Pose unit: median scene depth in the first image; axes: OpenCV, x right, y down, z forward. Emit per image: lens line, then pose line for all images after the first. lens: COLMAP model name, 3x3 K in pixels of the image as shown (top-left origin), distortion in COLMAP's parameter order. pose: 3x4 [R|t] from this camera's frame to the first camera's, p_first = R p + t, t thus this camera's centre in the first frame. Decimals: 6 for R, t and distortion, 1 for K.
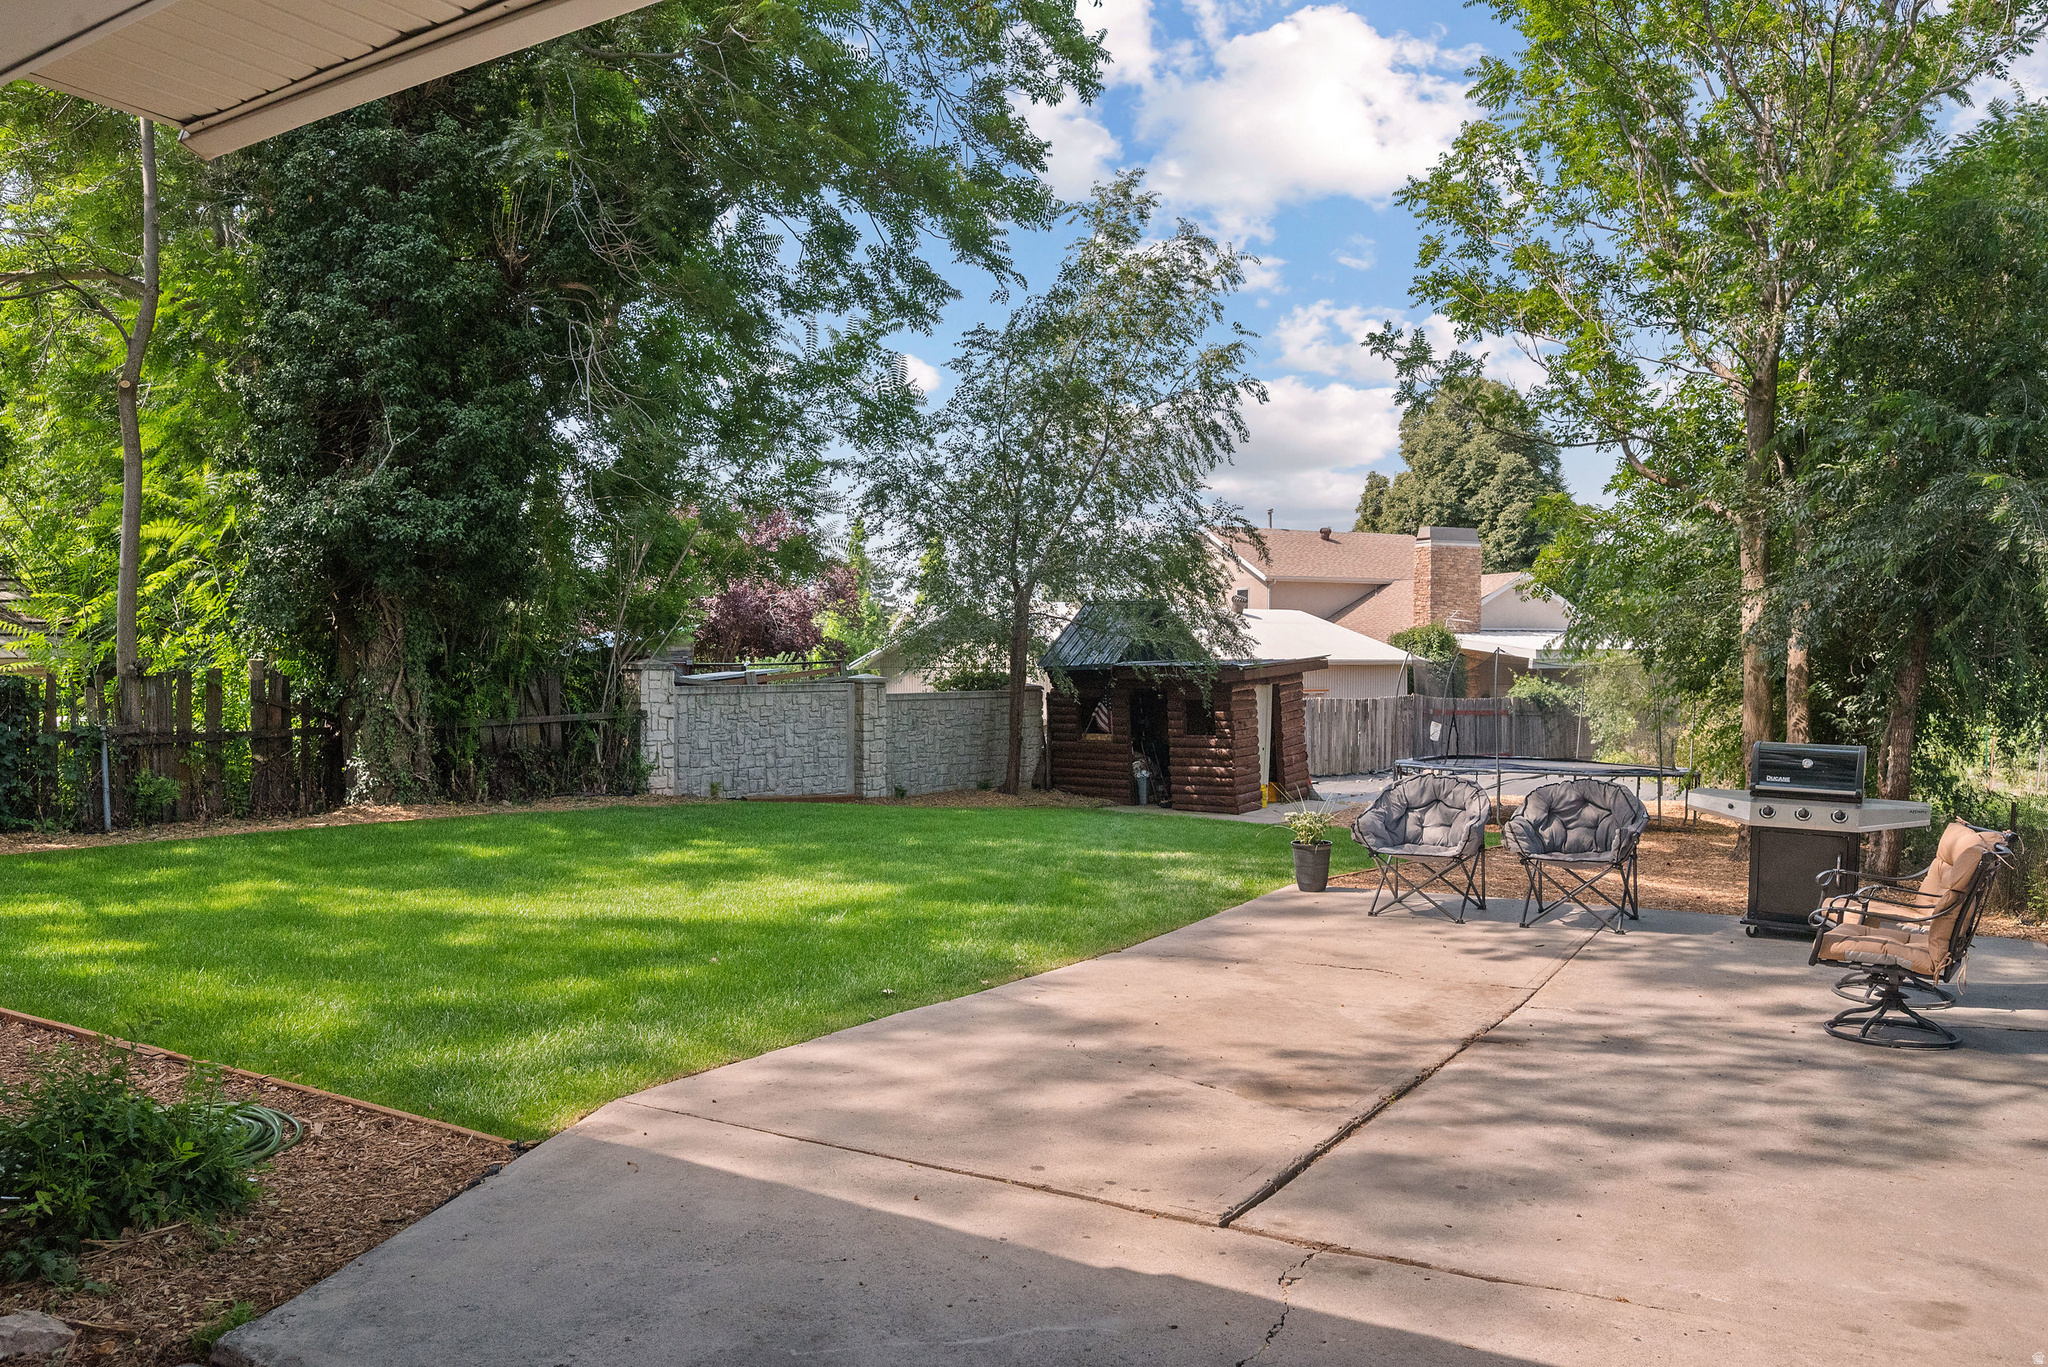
lens RADIAL K [[1475.8, 0, 1024.0], [0, 1475.8, 683.5], [0, 0, 1]] dist [0.000265, -0.000601]
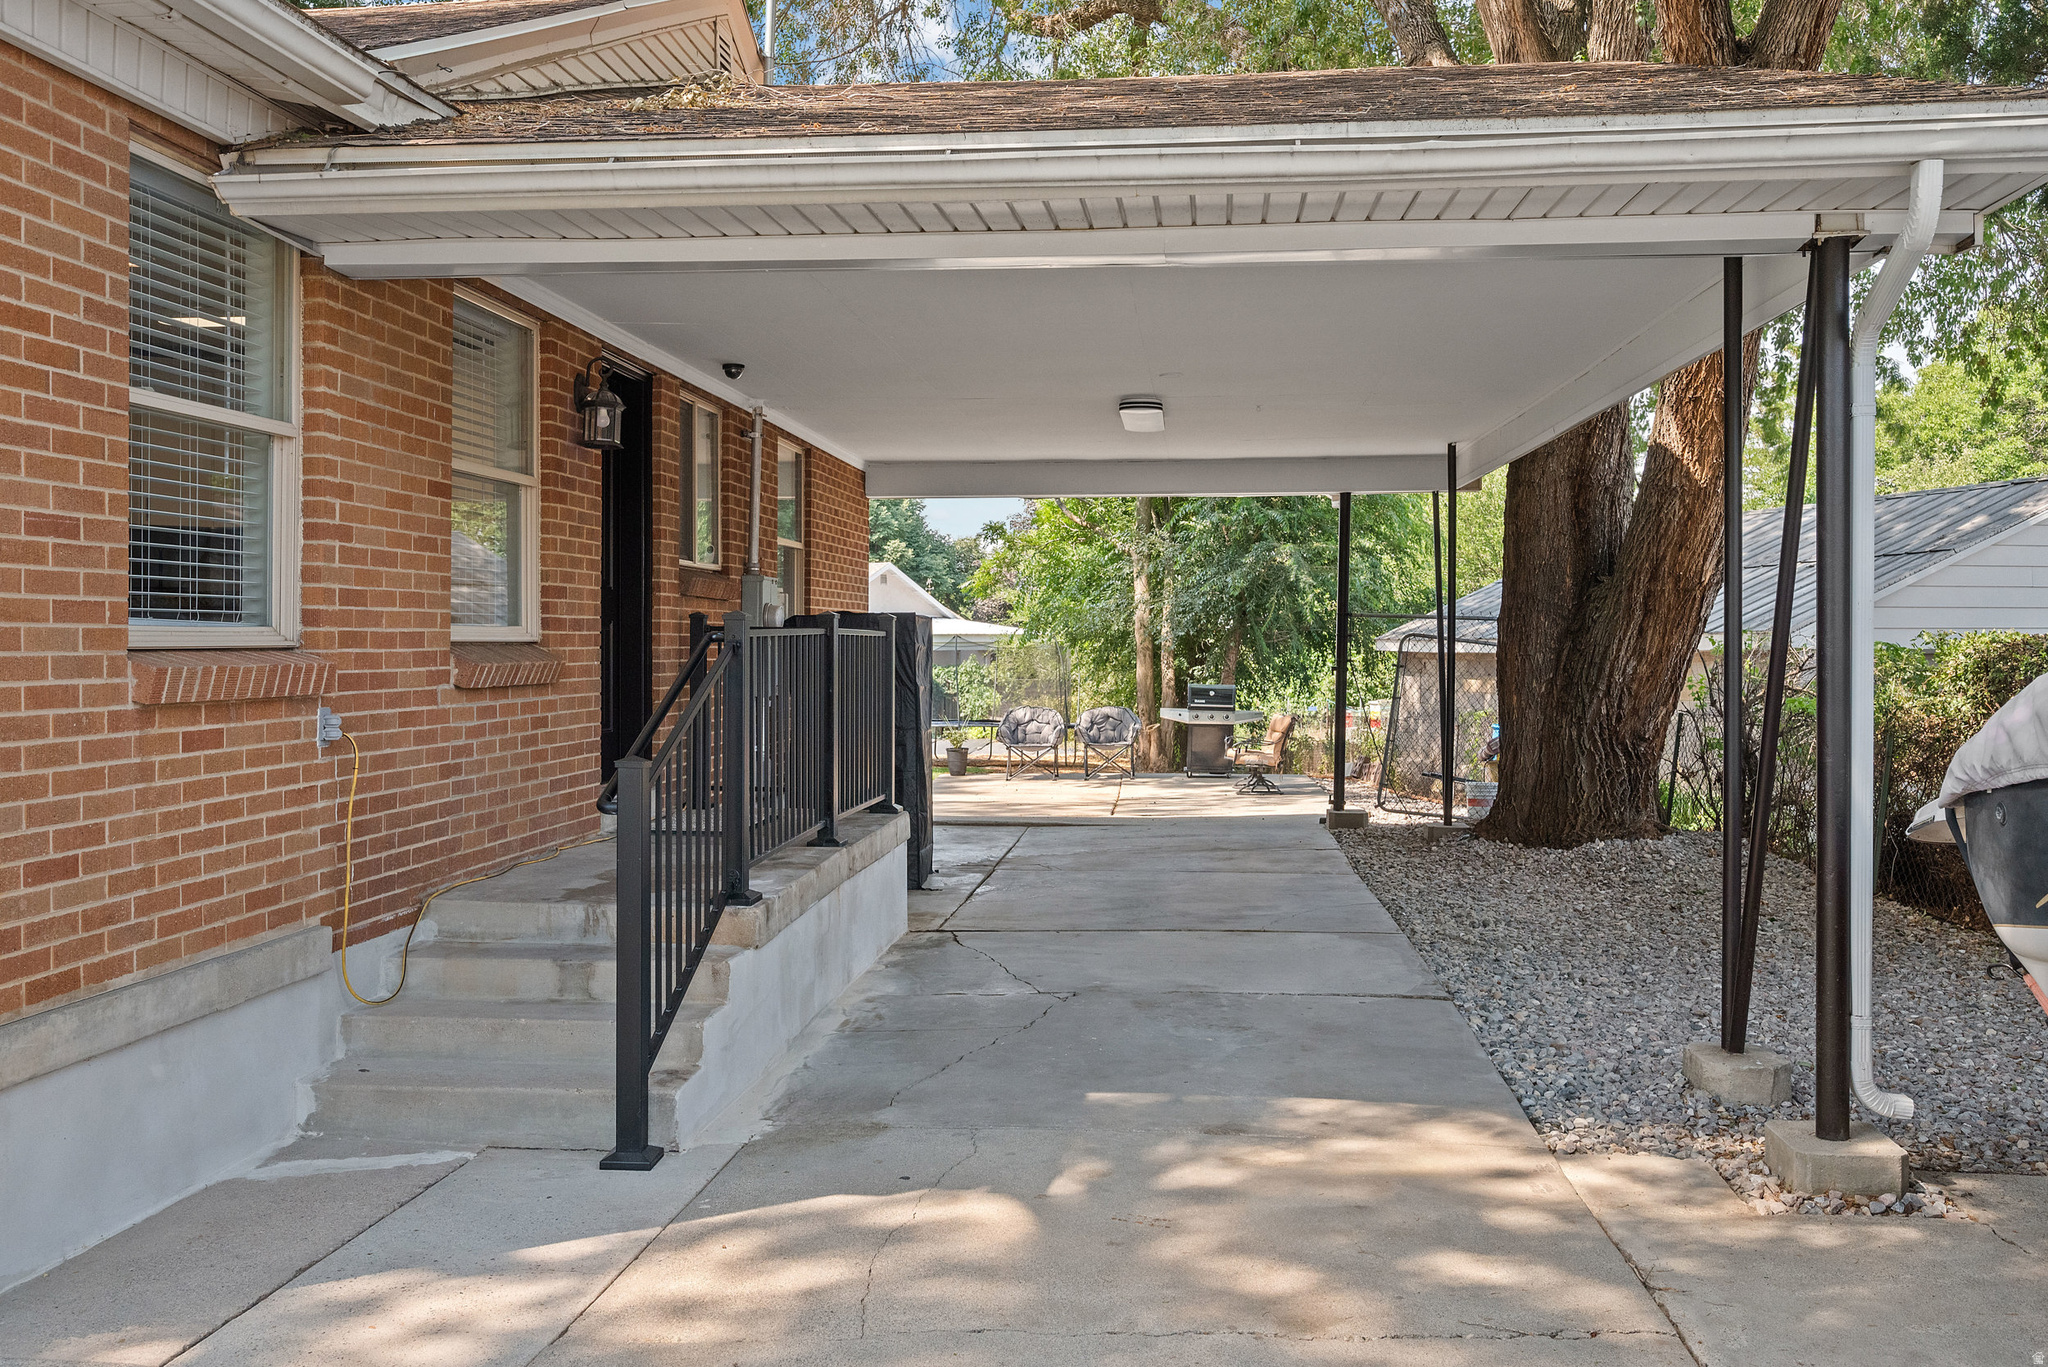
lens RADIAL K [[1803.1, 0, 1025.3], [0, 1803.1, 652.0], [0, 0, 1]] dist [0.000555, 0.000442]
pose [[0.893113, -0.004135, 0.449814, -0.840339], [0.009603, 0.999905, -0.009876, 0.018627], [-0.449730, 0.013140, 0.893068, -1.142329]]
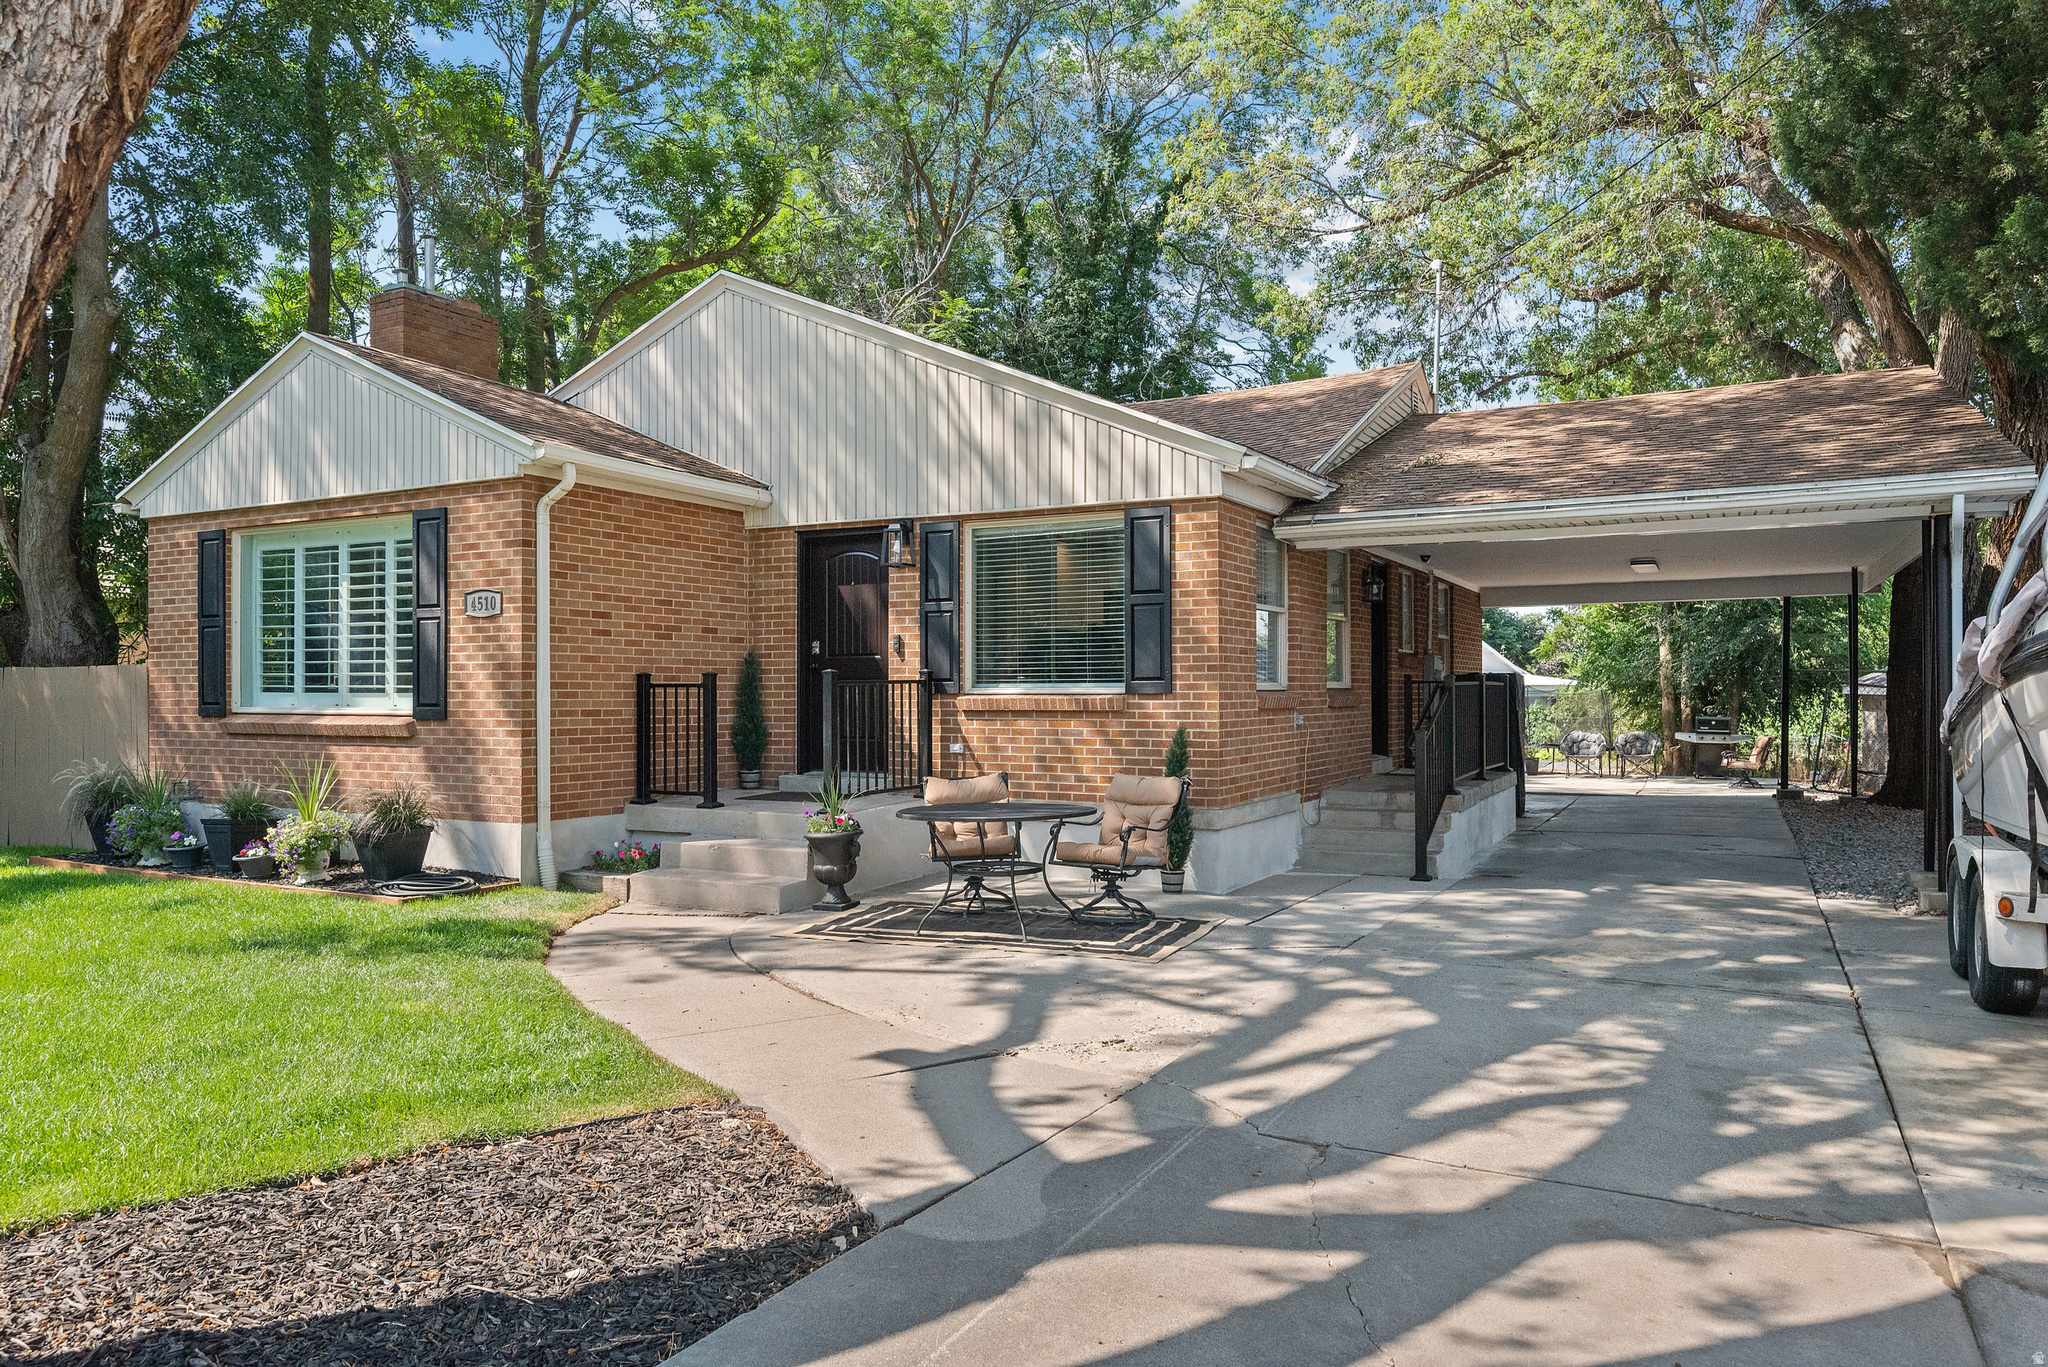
lens RADIAL K [[1308.2, 0, 1024.0], [0, 1308.2, 683.5], [0, 0, 1]] dist [-0.007893, -0.001150]
pose [[0.997856, -0.006975, 0.065083, -1.088993], [0.008694, 0.999619, -0.026178, 0.031107], [-0.064875, 0.026688, 0.997536, -1.637230]]
